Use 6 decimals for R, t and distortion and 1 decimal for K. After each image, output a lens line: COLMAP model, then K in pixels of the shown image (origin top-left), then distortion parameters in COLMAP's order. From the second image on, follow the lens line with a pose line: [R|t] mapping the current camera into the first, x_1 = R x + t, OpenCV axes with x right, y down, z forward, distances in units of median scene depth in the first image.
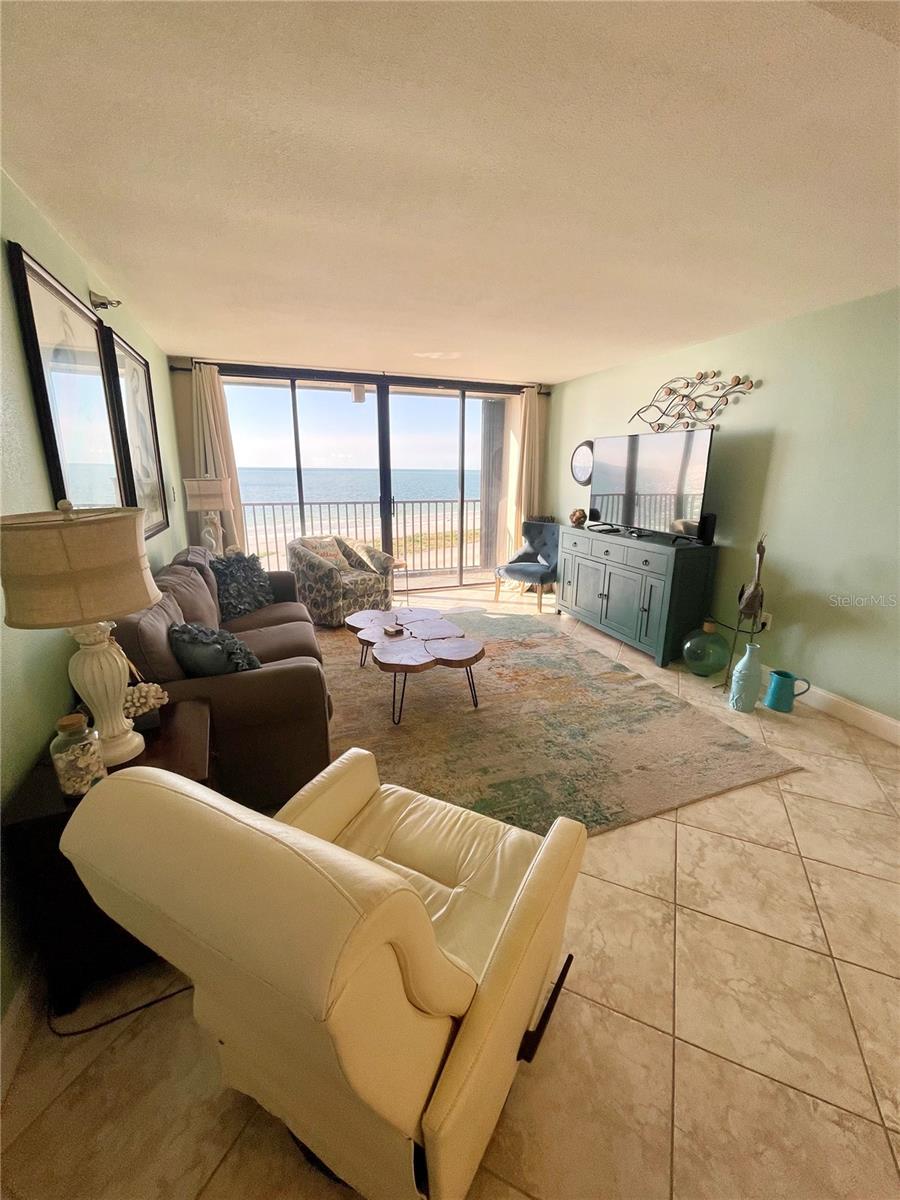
lens RADIAL K [[483.5, 0, 453.2], [0, 483.5, 598.8], [0, 0, 1]] dist [-0.001511, -0.002540]
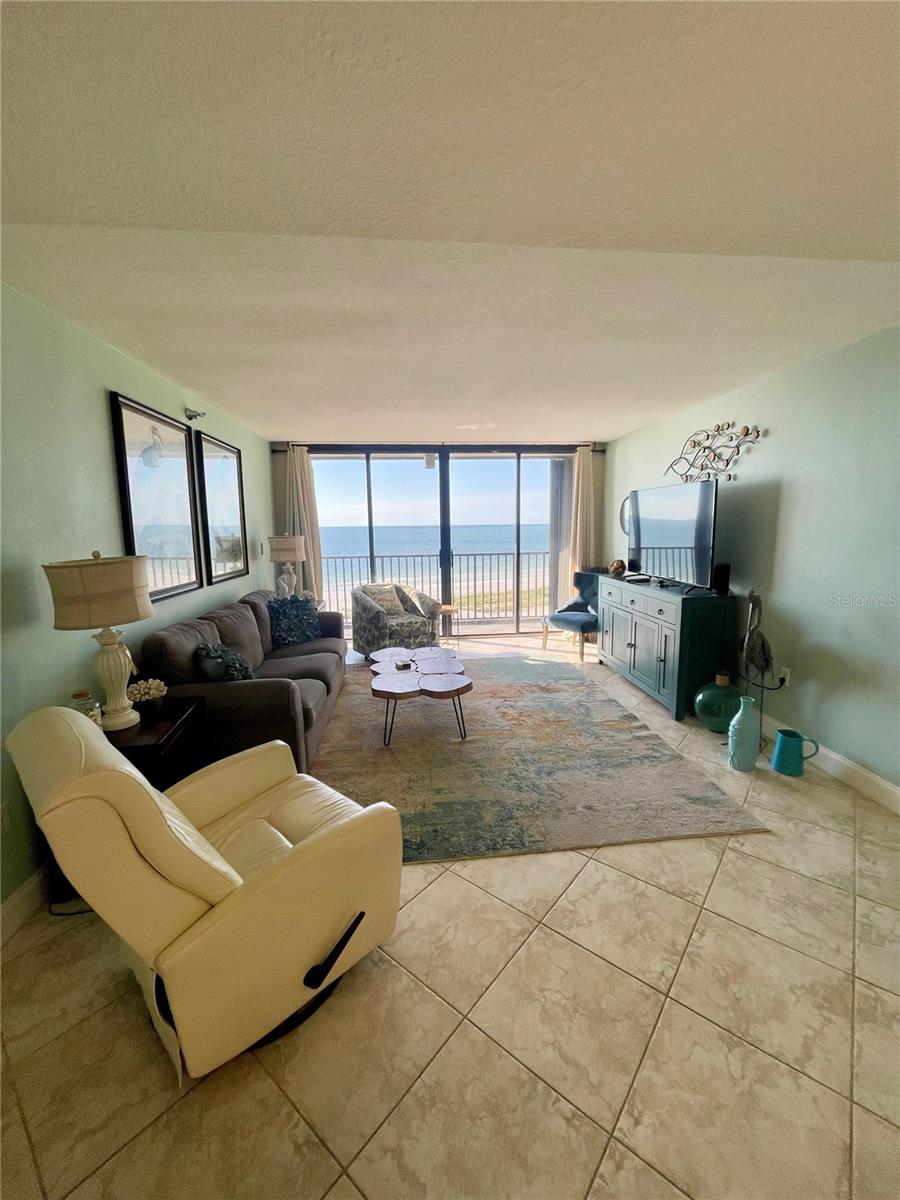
lens RADIAL K [[485.1, 0, 453.5], [0, 485.1, 597.5], [0, 0, 1]] dist [0.000621, -0.003341]
pose [[0.965733, 0.016886, -0.258987, 0.259002], [-0.045784, 0.993316, -0.105957, 0.021991], [0.255467, 0.114183, 0.960052, -0.072525]]
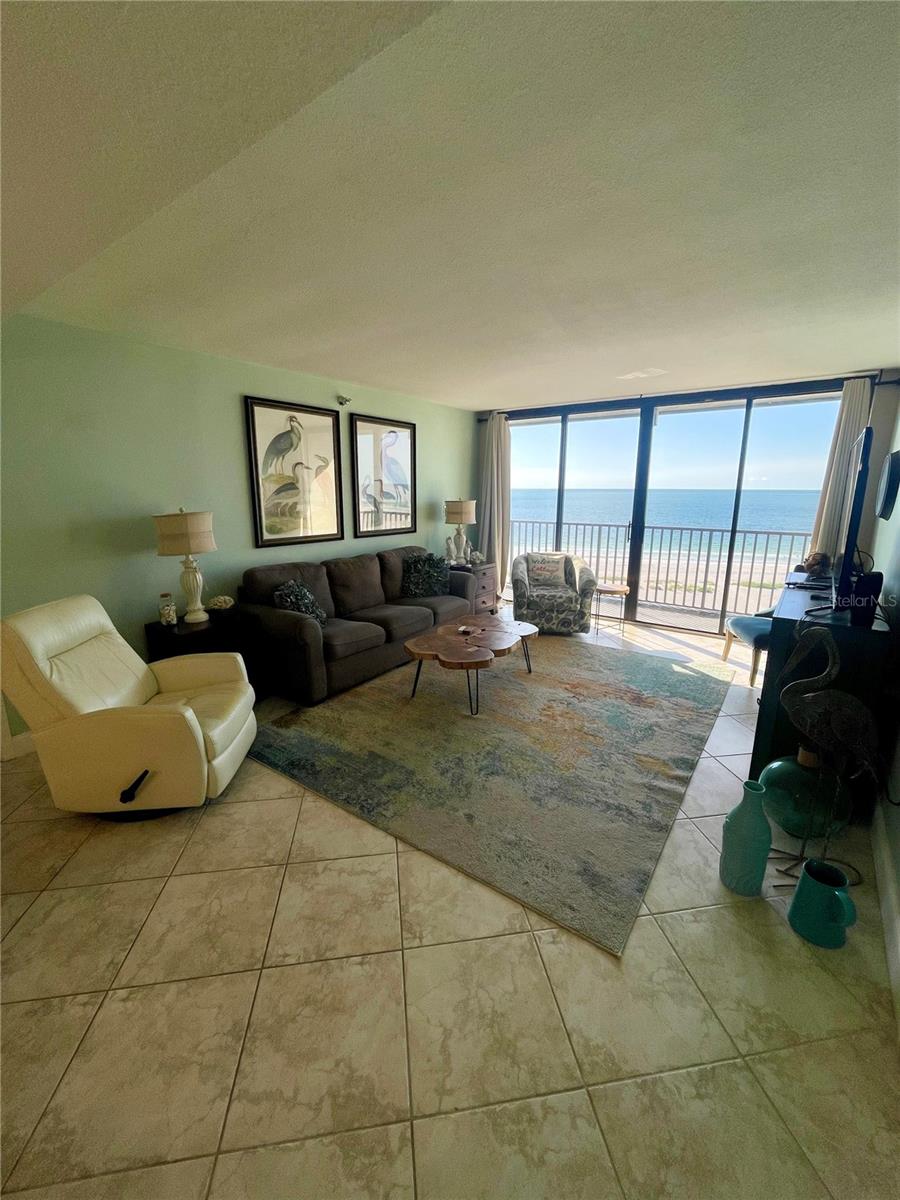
lens RADIAL K [[483.5, 0, 453.2], [0, 483.5, 598.8], [0, 0, 1]] dist [-0.001511, -0.002540]
pose [[0.548580, 0.180943, -0.816284, 0.730344], [-0.215022, 0.973996, 0.071398, -0.079811], [0.807976, 0.136352, 0.573222, 0.270304]]
